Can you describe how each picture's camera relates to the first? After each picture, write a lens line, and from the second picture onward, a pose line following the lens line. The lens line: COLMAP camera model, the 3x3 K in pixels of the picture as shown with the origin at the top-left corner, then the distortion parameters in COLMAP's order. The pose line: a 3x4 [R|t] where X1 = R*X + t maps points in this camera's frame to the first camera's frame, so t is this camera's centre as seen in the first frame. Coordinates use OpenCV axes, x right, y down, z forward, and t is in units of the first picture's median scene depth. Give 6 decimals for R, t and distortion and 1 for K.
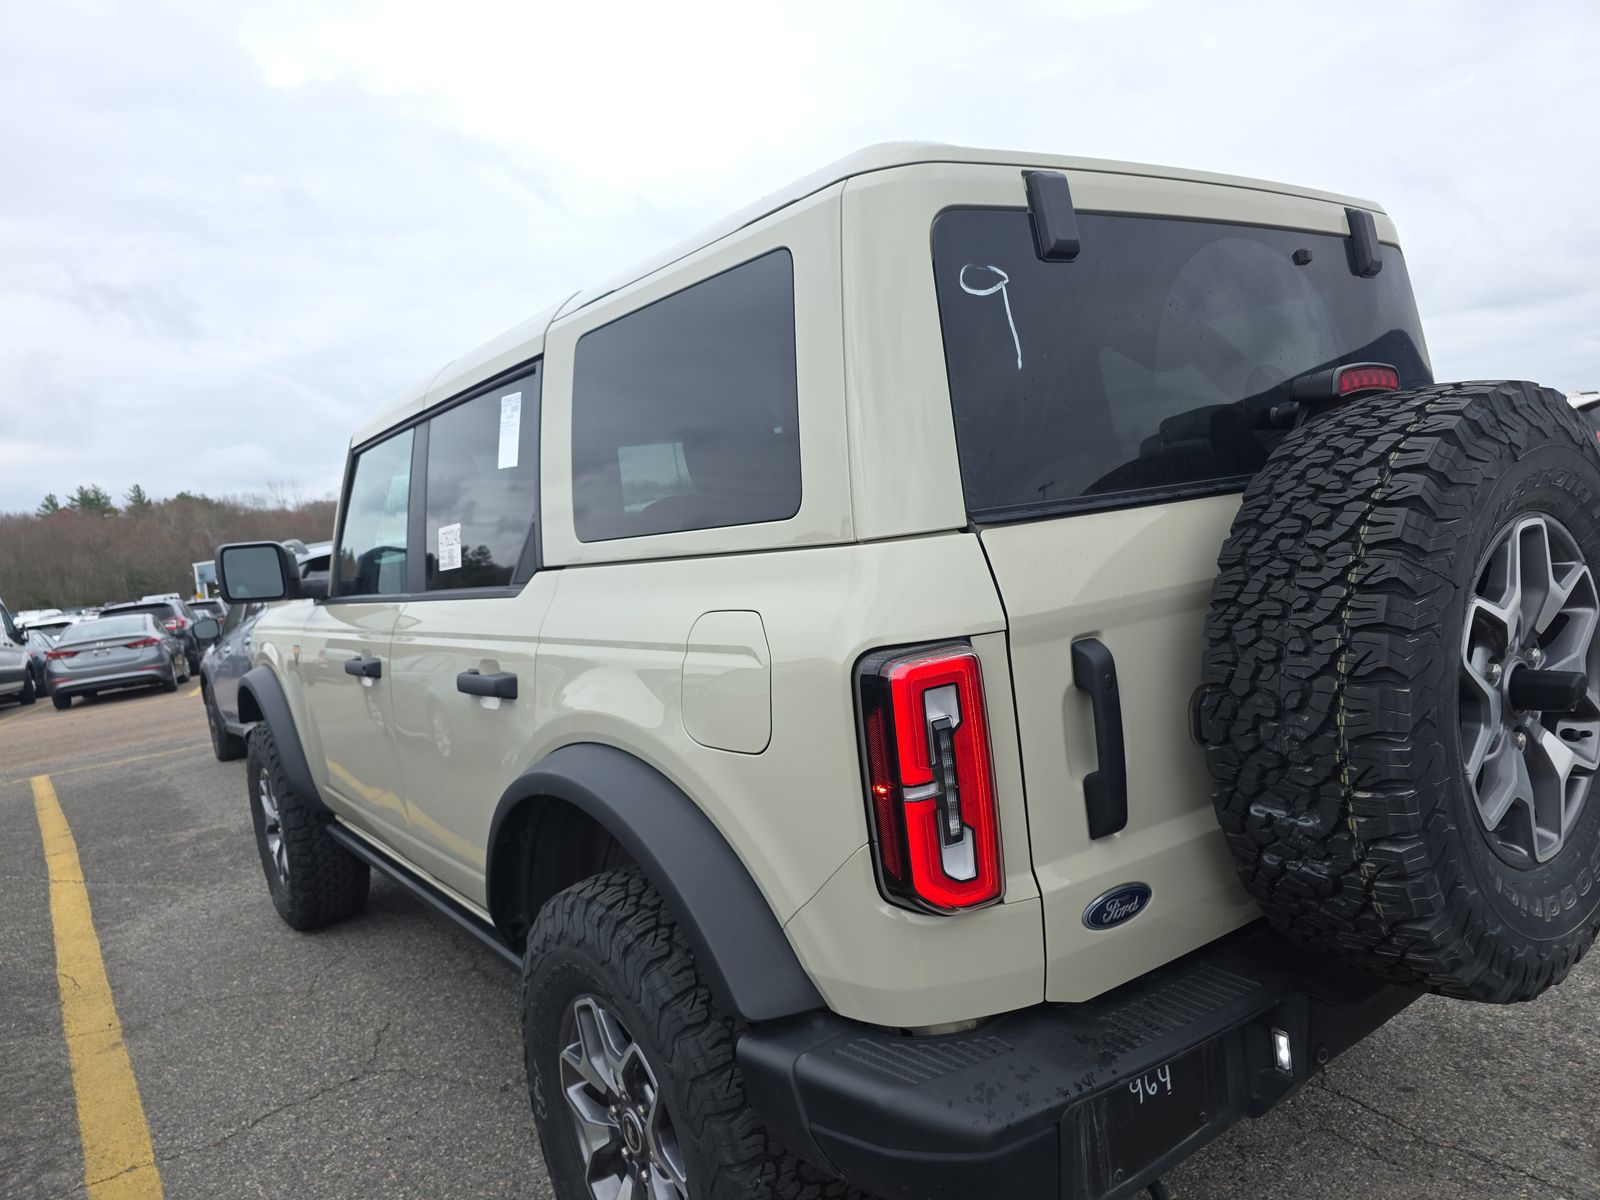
lens RADIAL K [[1084.9, 0, 776.9], [0, 1084.9, 513.5], [0, 0, 1]] dist [0.049136, -0.033800]
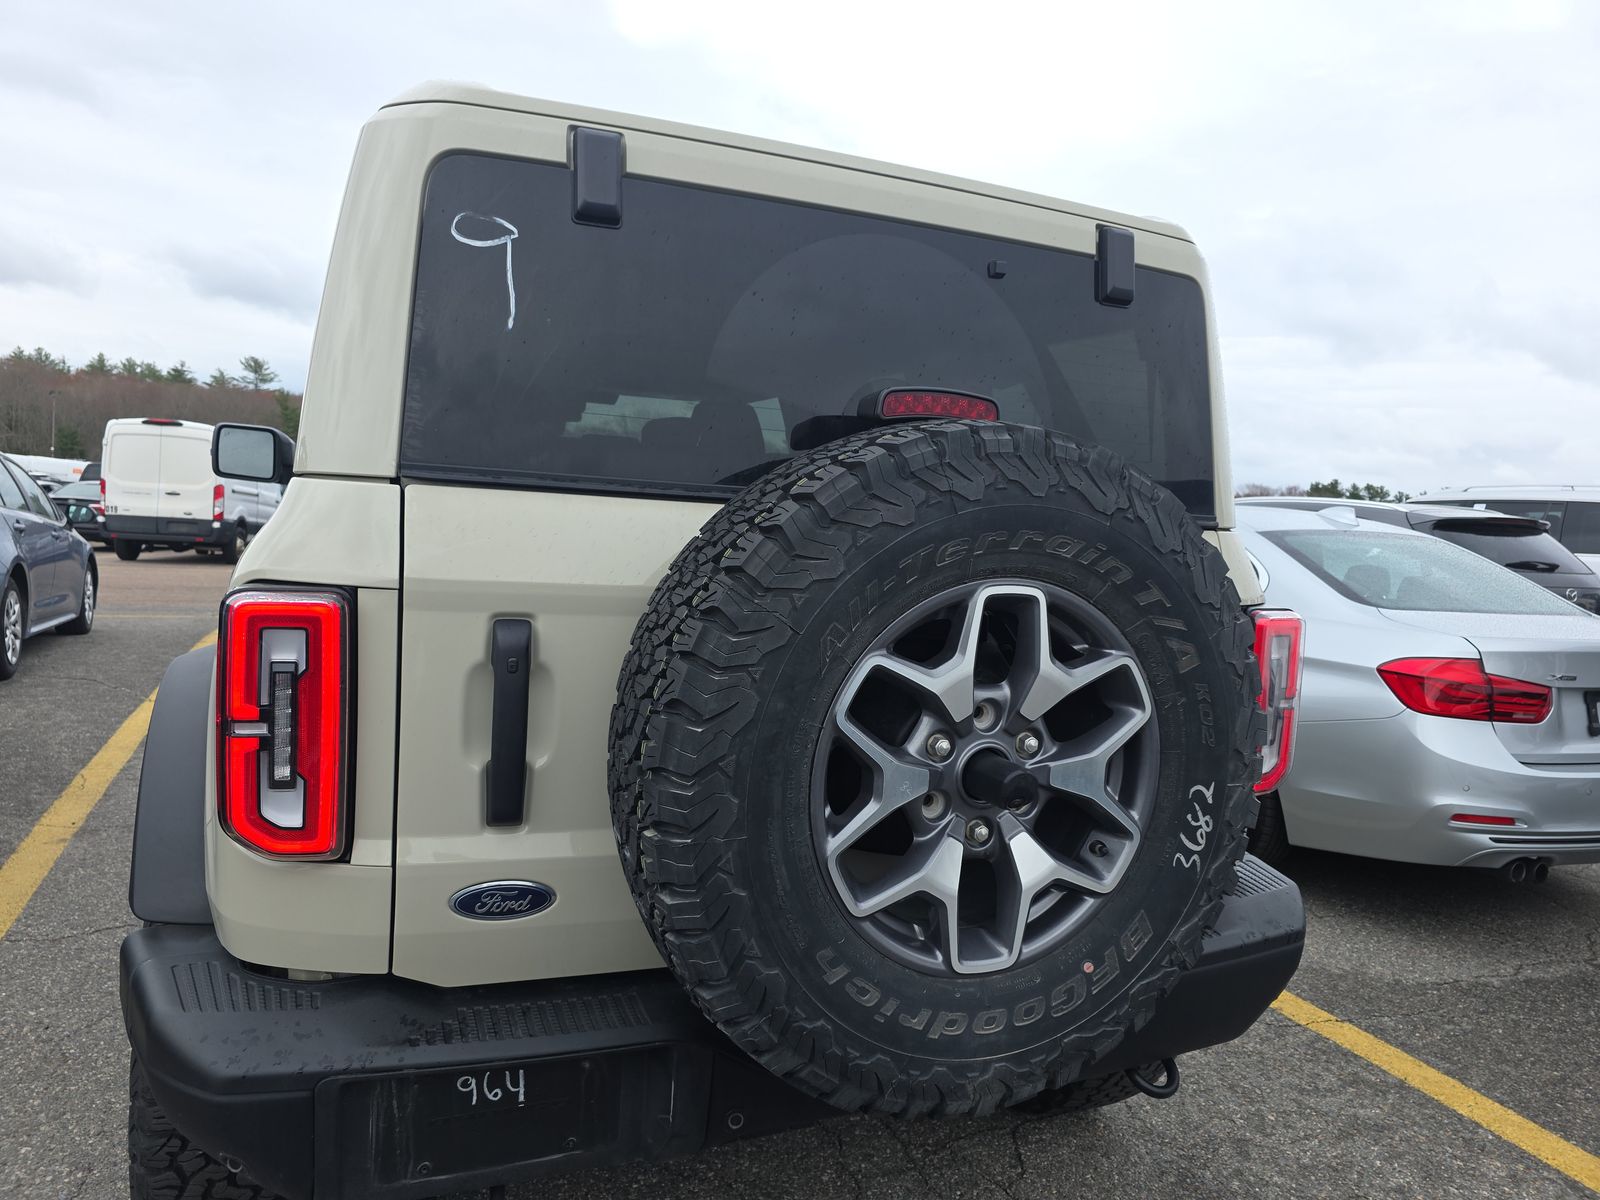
lens RADIAL K [[1084.9, 0, 776.9], [0, 1084.9, 513.5], [0, 0, 1]] dist [0.049136, -0.033800]
pose [[0.960630, 0.181651, -0.210222, 0.691002], [-0.177848, 0.983361, 0.037018, -0.051939], [0.213448, 0.001827, 0.976953, 0.120464]]
